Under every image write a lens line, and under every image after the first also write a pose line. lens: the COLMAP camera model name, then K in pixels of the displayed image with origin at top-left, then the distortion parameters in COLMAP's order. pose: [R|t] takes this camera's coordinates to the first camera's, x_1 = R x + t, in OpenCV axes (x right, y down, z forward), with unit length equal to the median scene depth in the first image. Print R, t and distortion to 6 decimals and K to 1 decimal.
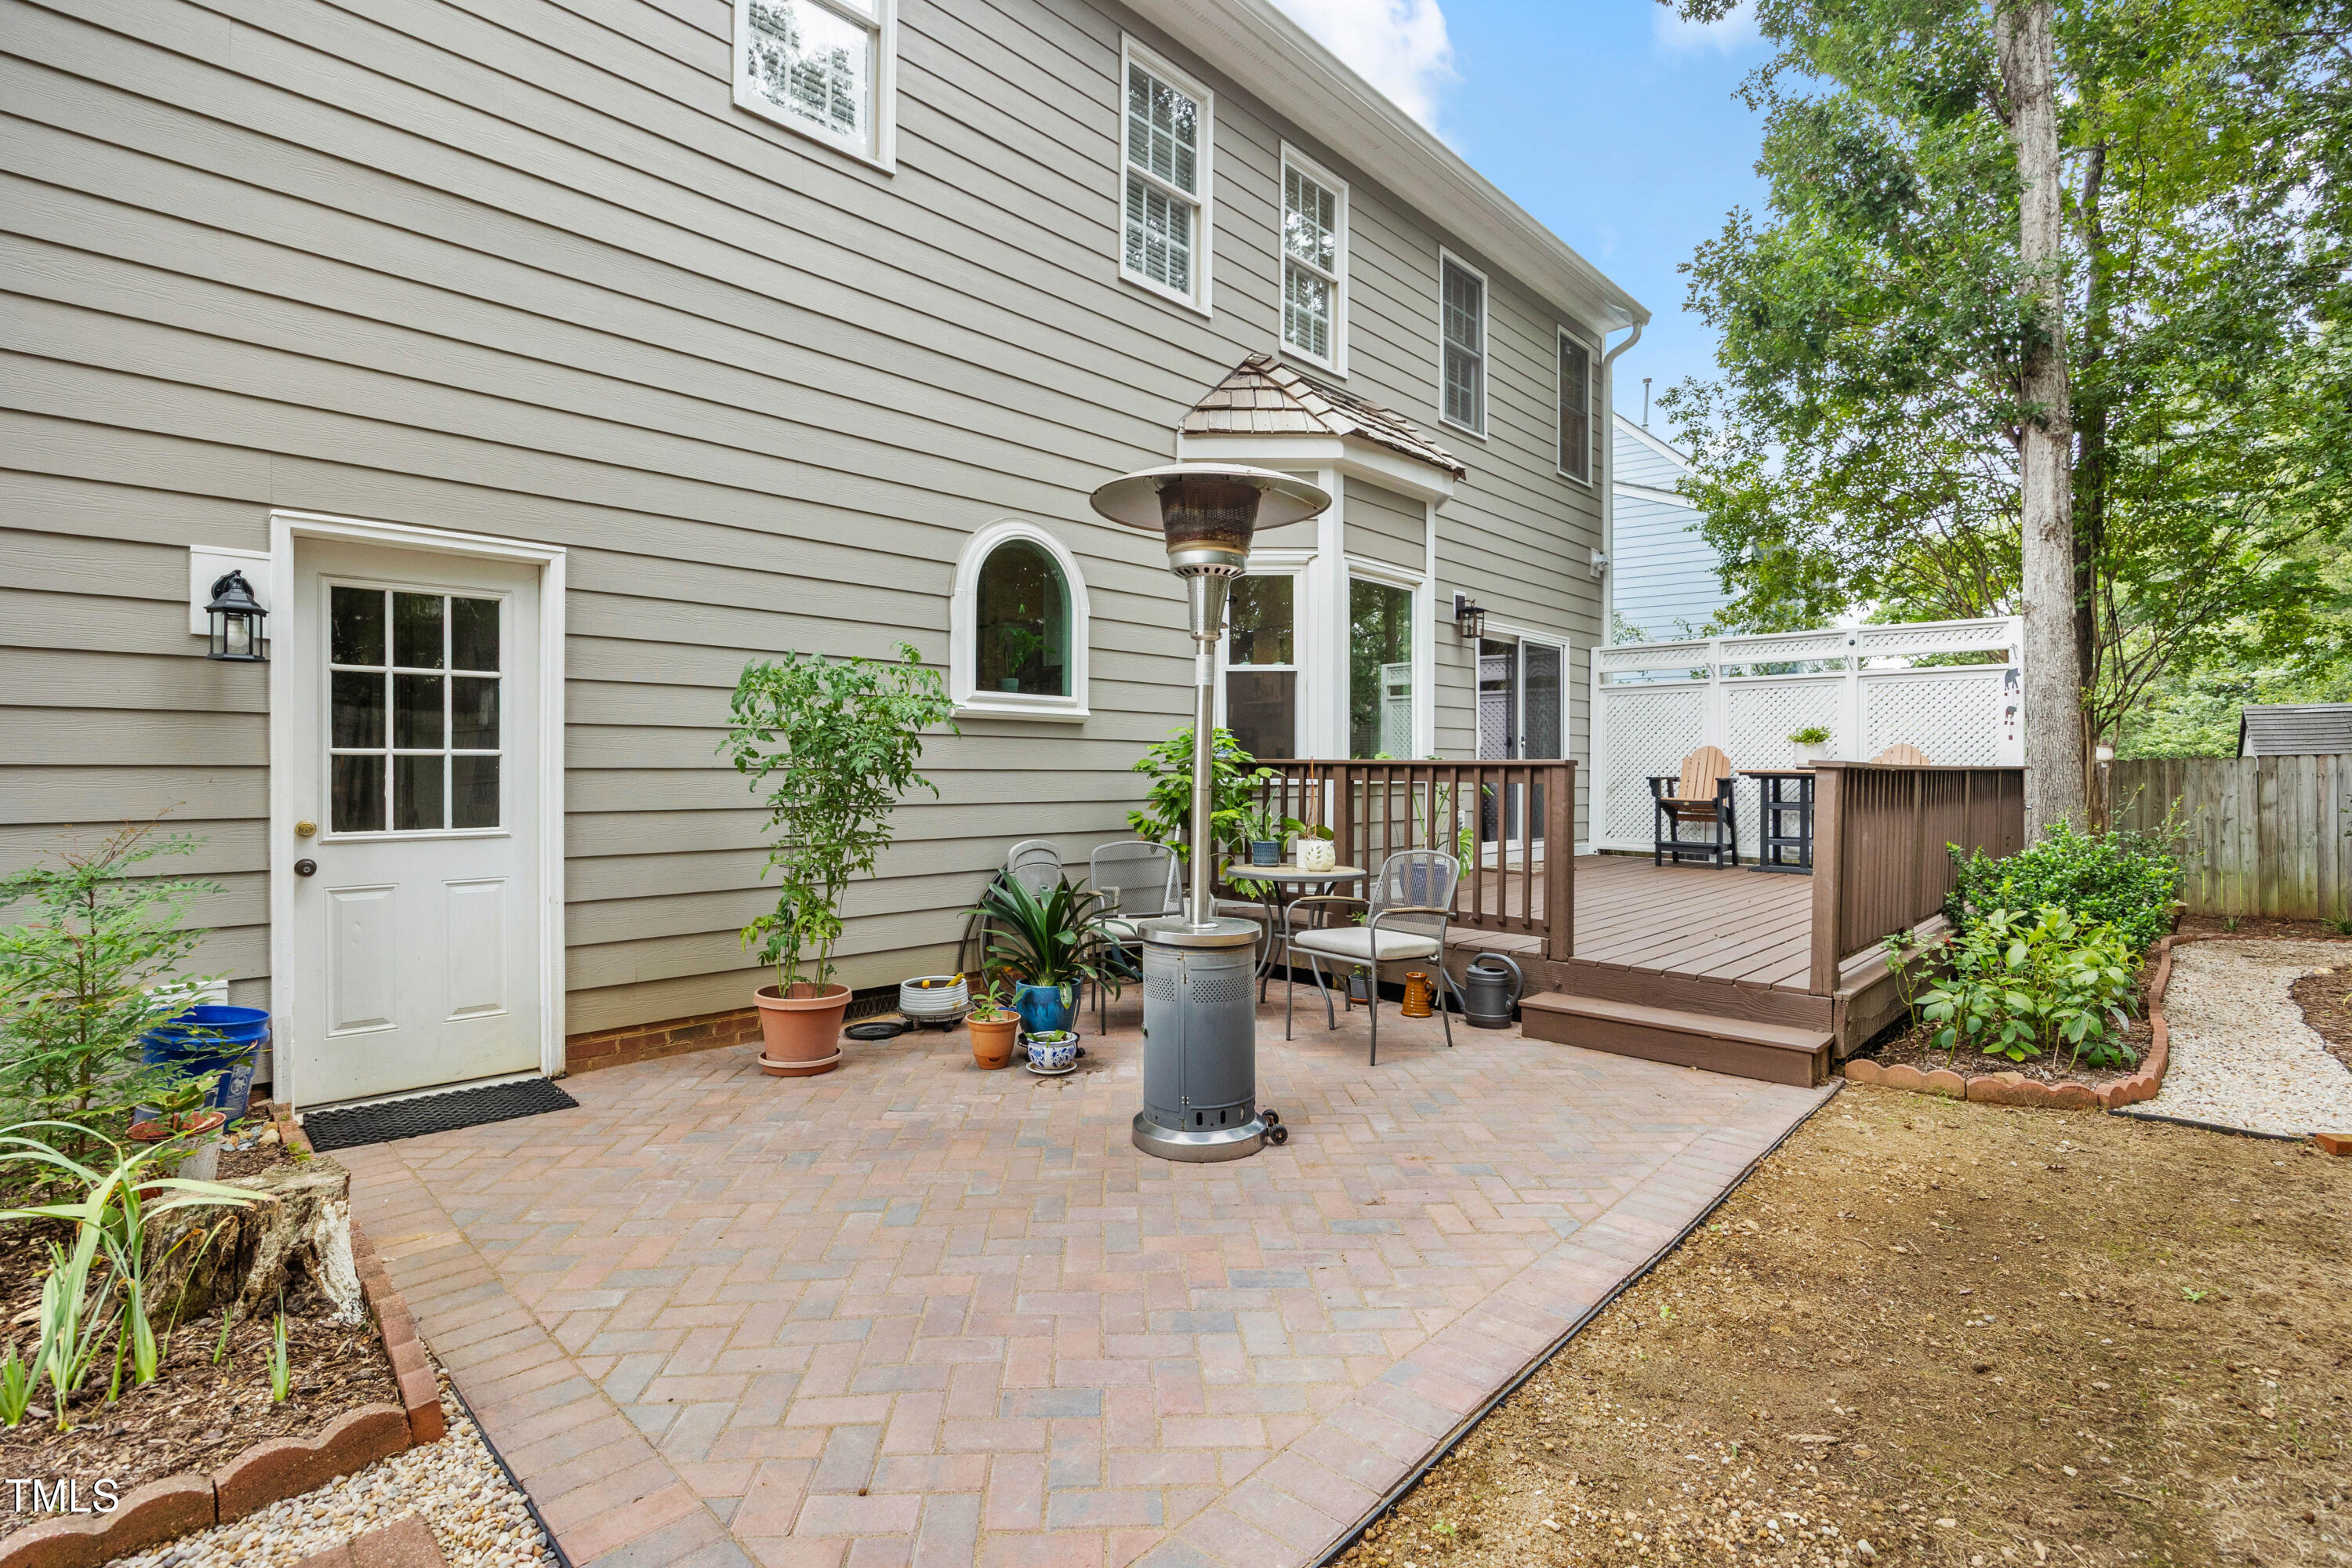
lens RADIAL K [[1075.8, 0, 1178.9], [0, 1075.8, 778.3], [0, 0, 1]] dist [-0.029655, -0.001017]
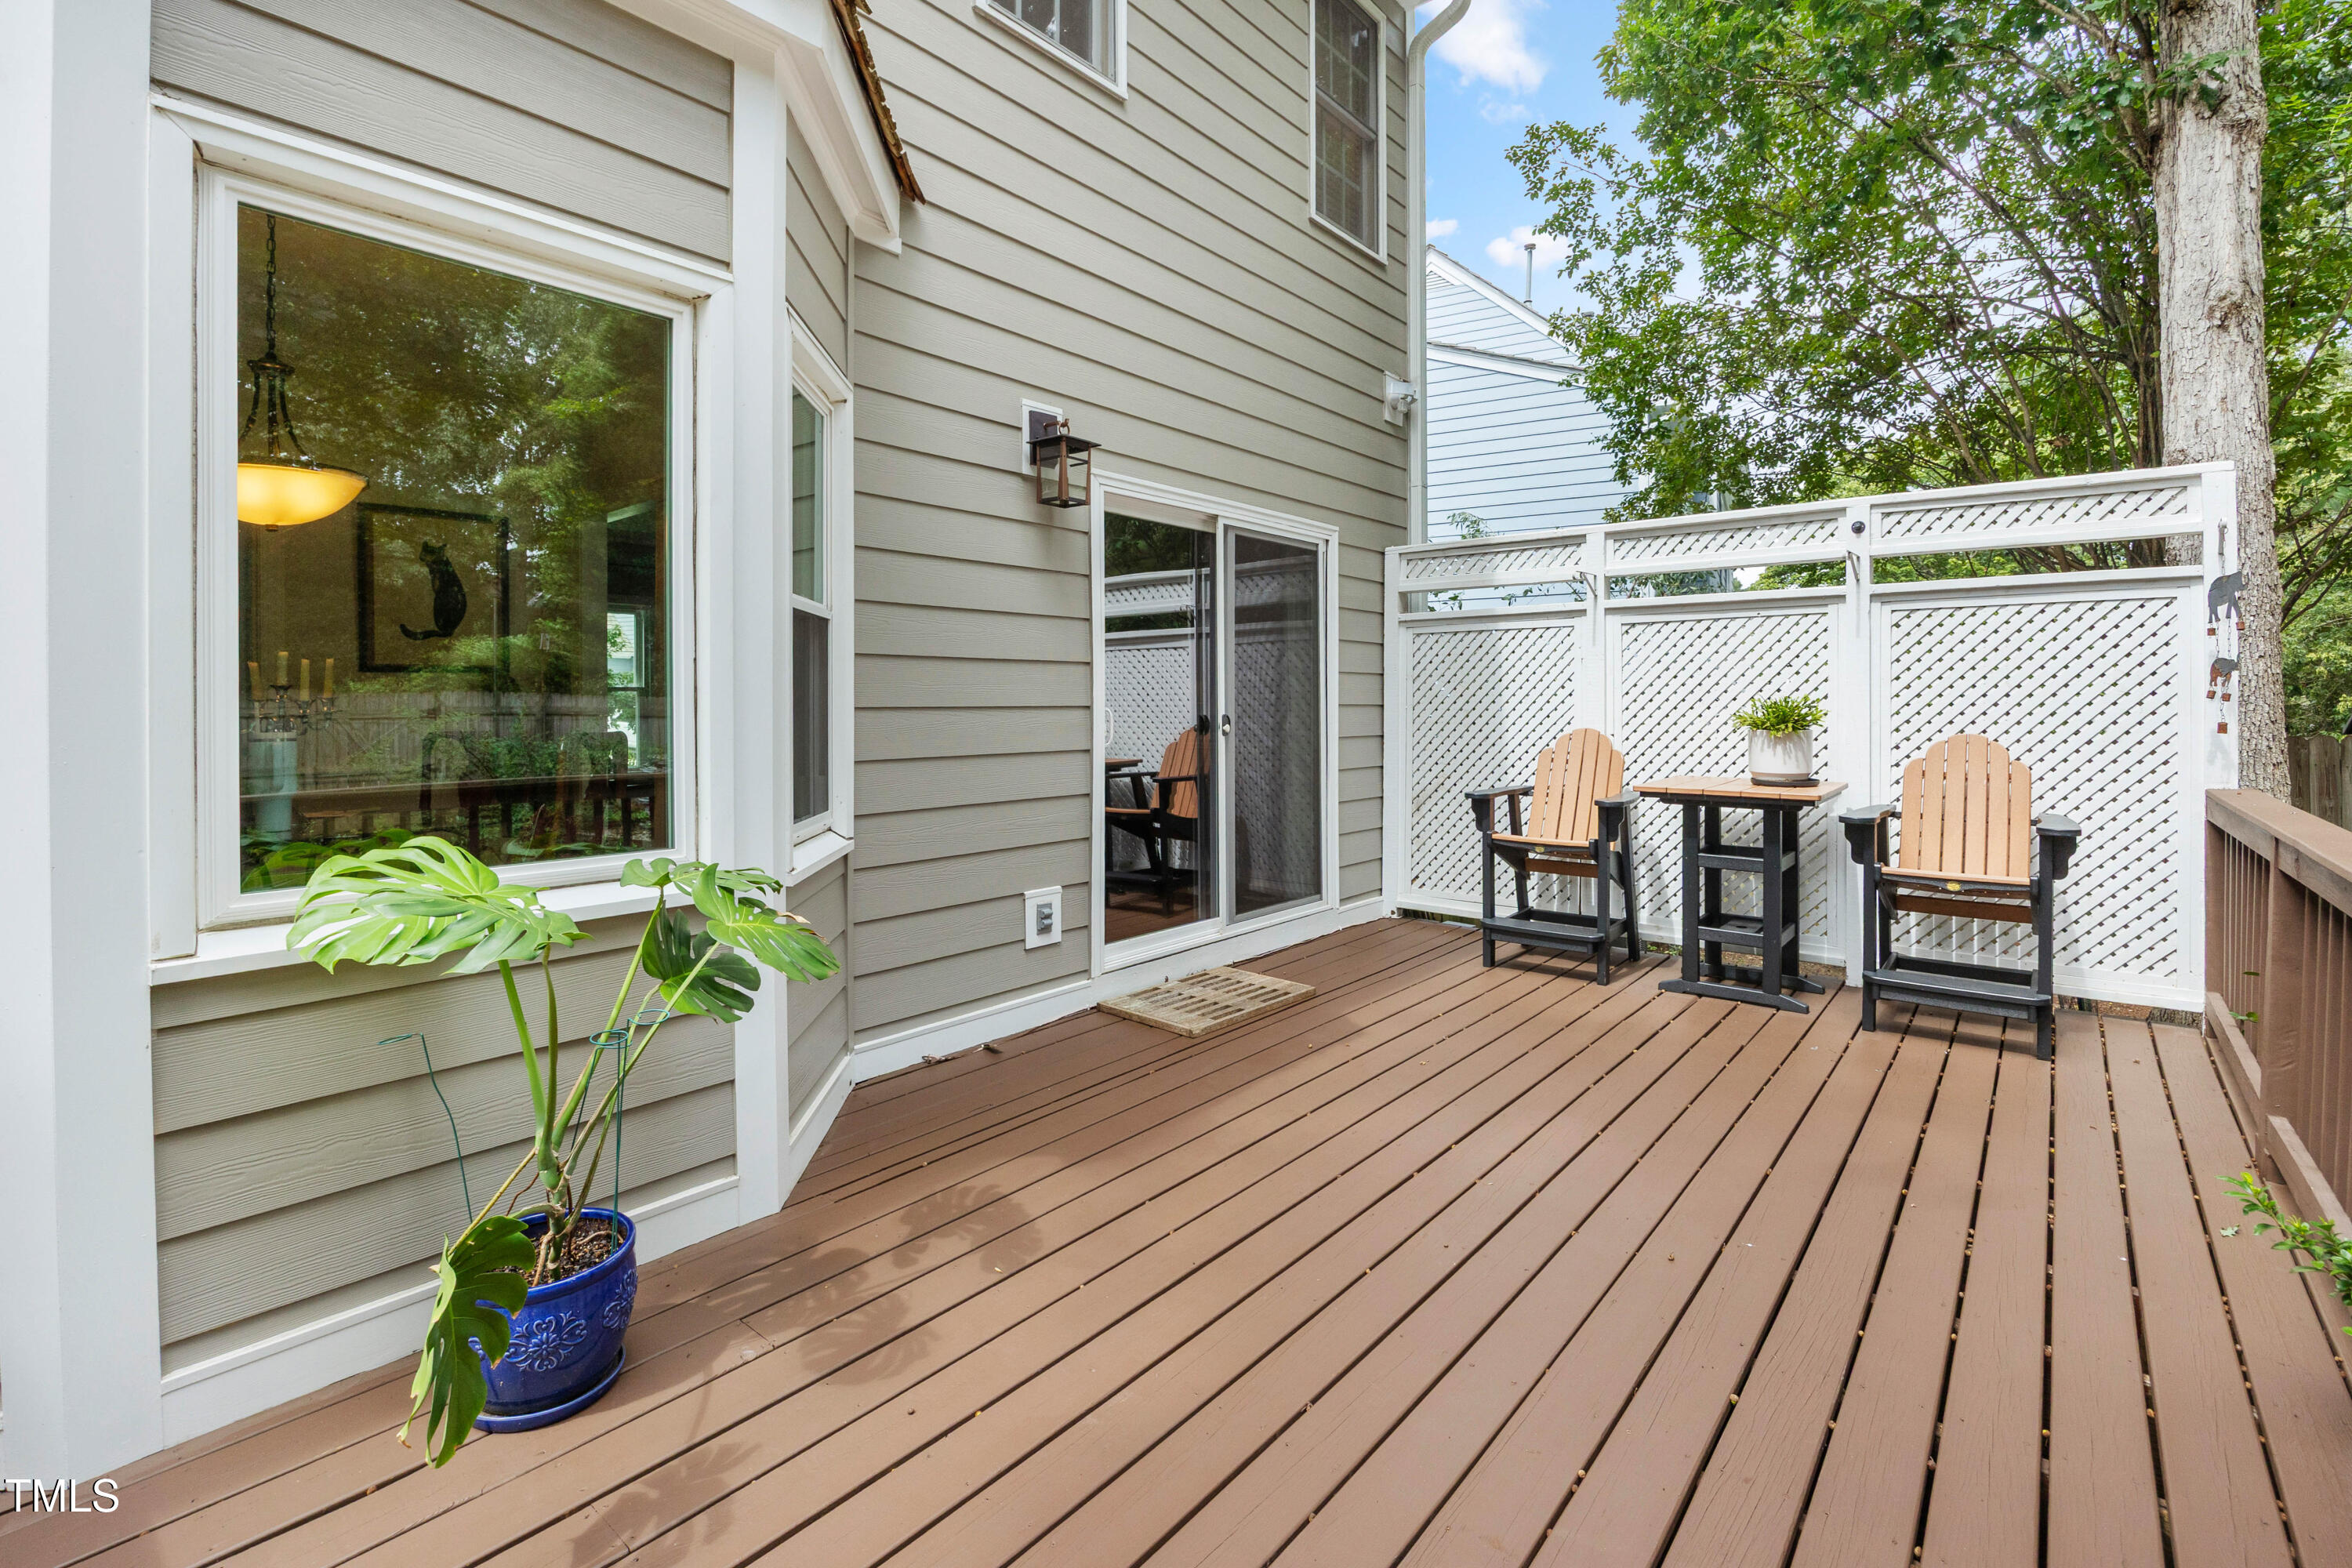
lens RADIAL K [[1007.0, 0, 1235.2], [0, 1007.0, 707.2], [0, 0, 1]] dist [-0.021790, 0.001403]
pose [[0.995104, -0.005936, 0.098653, 0.283252], [0.006072, 0.999981, -0.001077, -0.042835], [-0.098645, 0.001671, 0.995121, 0.538268]]
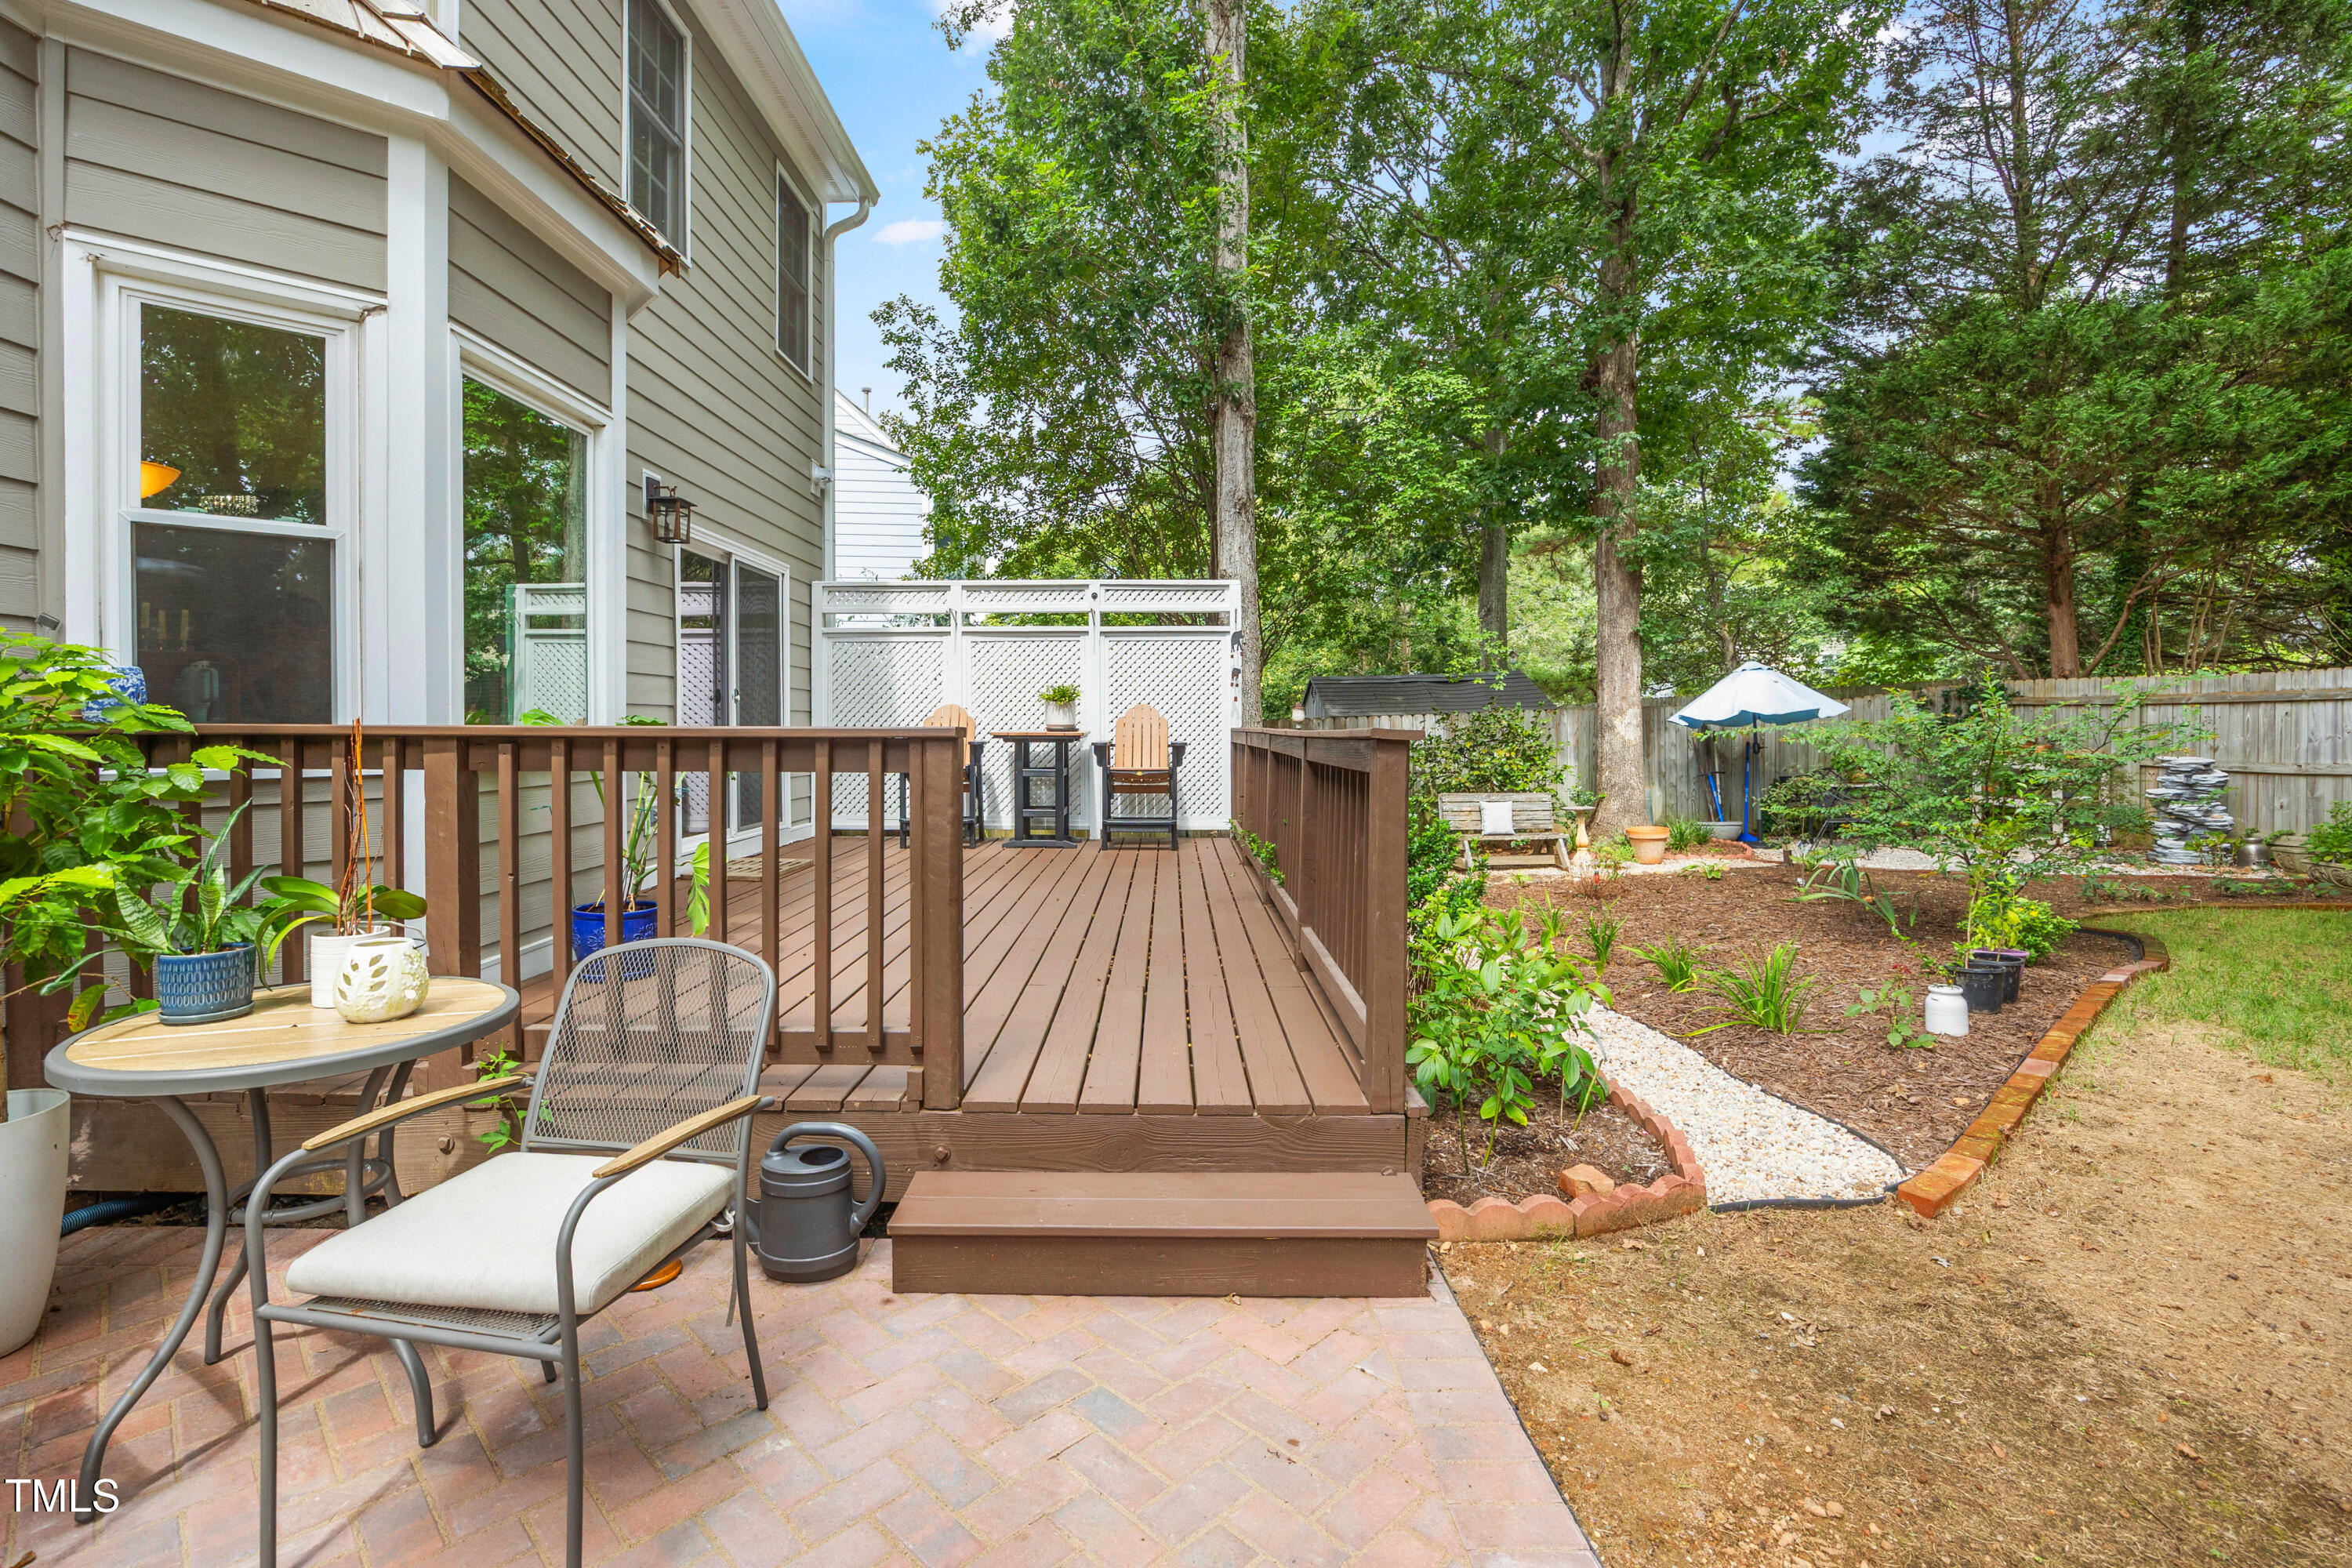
lens RADIAL K [[999.5, 0, 1129.6], [0, 999.5, 736.3], [0, 0, 1]] dist [-0.017278, -0.000259]
pose [[0.731707, -0.011129, 0.681529, 0.049052], [0.009431, 0.999936, 0.006203, -0.008074], [-0.681554, 0.001888, 0.731765, 0.315464]]
